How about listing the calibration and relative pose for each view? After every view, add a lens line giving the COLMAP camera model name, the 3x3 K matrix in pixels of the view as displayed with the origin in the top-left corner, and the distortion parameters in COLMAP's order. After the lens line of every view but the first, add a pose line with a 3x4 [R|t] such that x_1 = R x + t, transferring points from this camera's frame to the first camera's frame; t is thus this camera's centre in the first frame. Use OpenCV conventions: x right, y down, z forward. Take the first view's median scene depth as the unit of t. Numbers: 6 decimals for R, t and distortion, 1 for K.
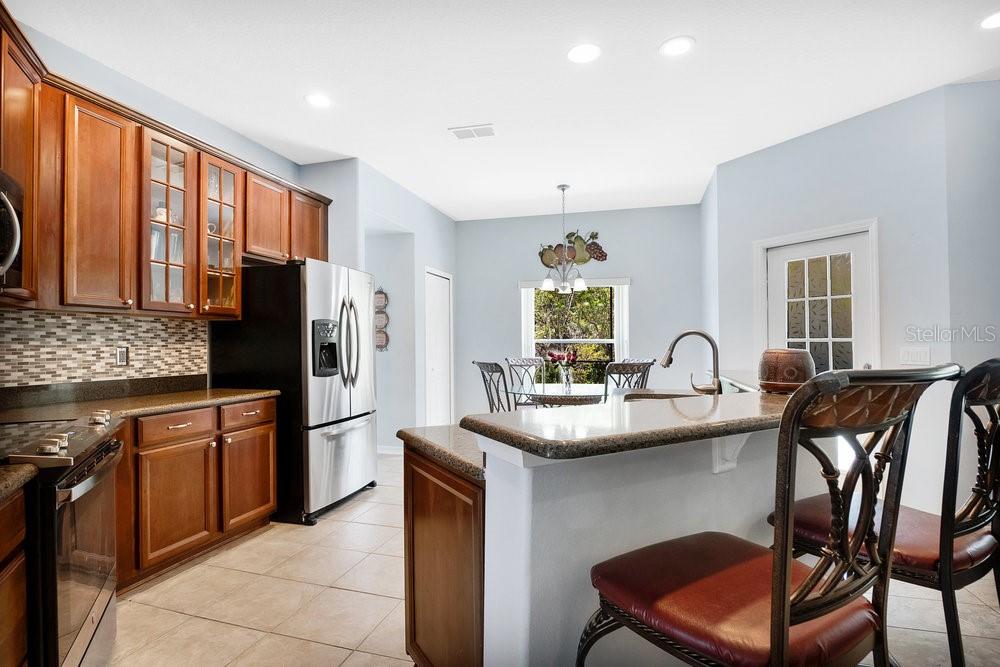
lens RADIAL K [[488.1, 0, 497.2], [0, 488.1, 340.8], [0, 0, 1]] dist [-0.022915, -0.001253]
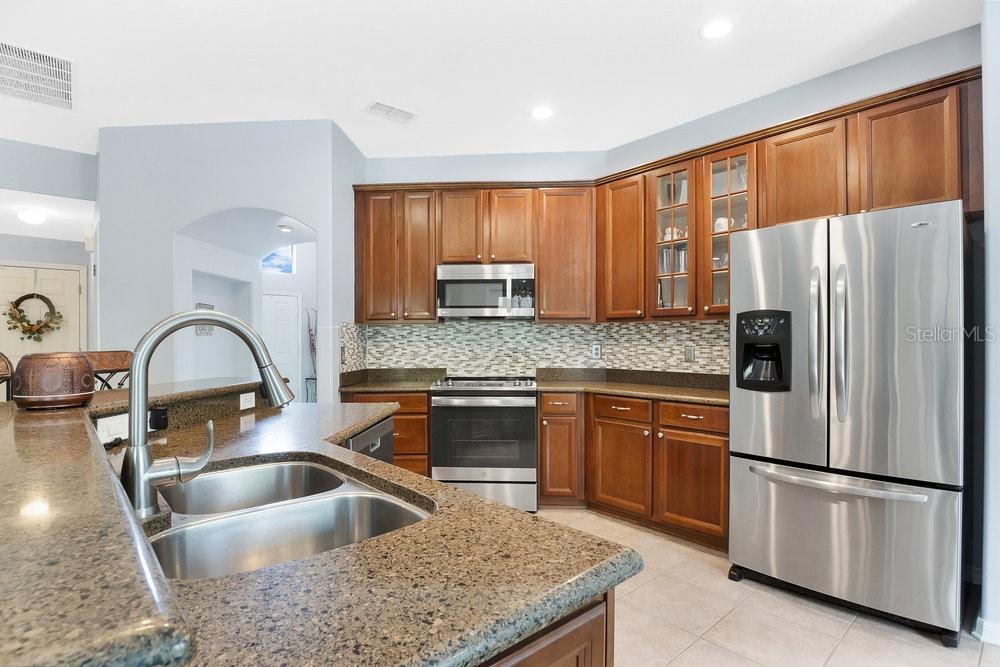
lens RADIAL K [[488.1, 0, 497.2], [0, 488.1, 340.8], [0, 0, 1]] dist [-0.022915, -0.001253]
pose [[-0.529386, -0.001639, -0.848380, 0.473977], [0.003286, 0.999987, -0.003983, 0.002228], [0.848375, -0.004896, -0.529373, 1.102979]]
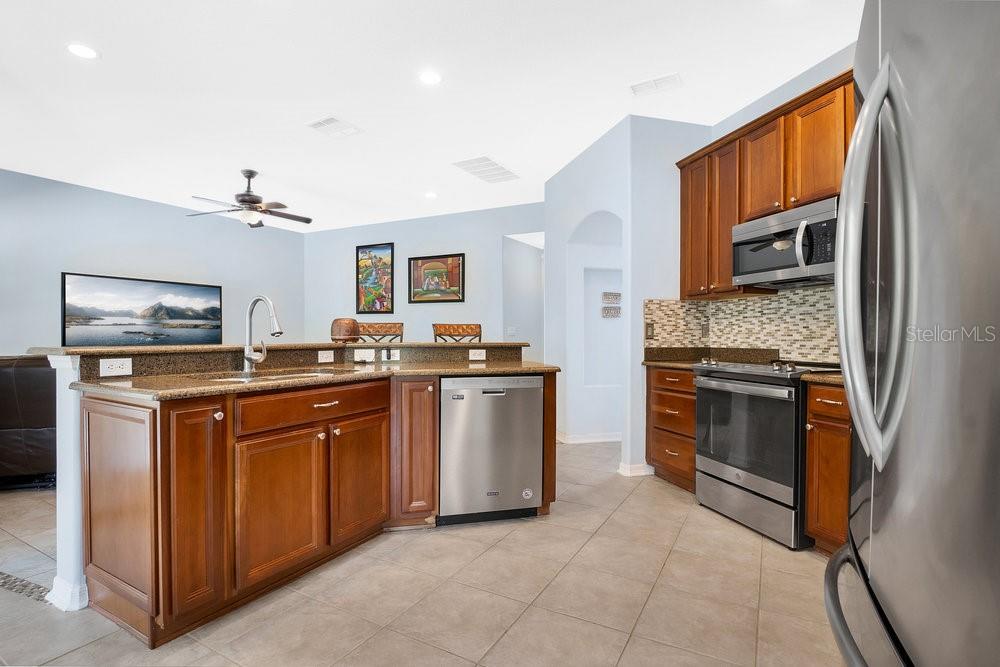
lens RADIAL K [[490.9, 0, 500.0], [0, 490.9, 333.5], [0, 0, 1]] dist [-0.022504, -0.000175]
pose [[-0.974854, -0.004000, 0.222807, -0.206404], [-0.004929, 0.999981, -0.003614, 0.042370], [-0.222789, -0.004621, -0.974856, 1.450247]]
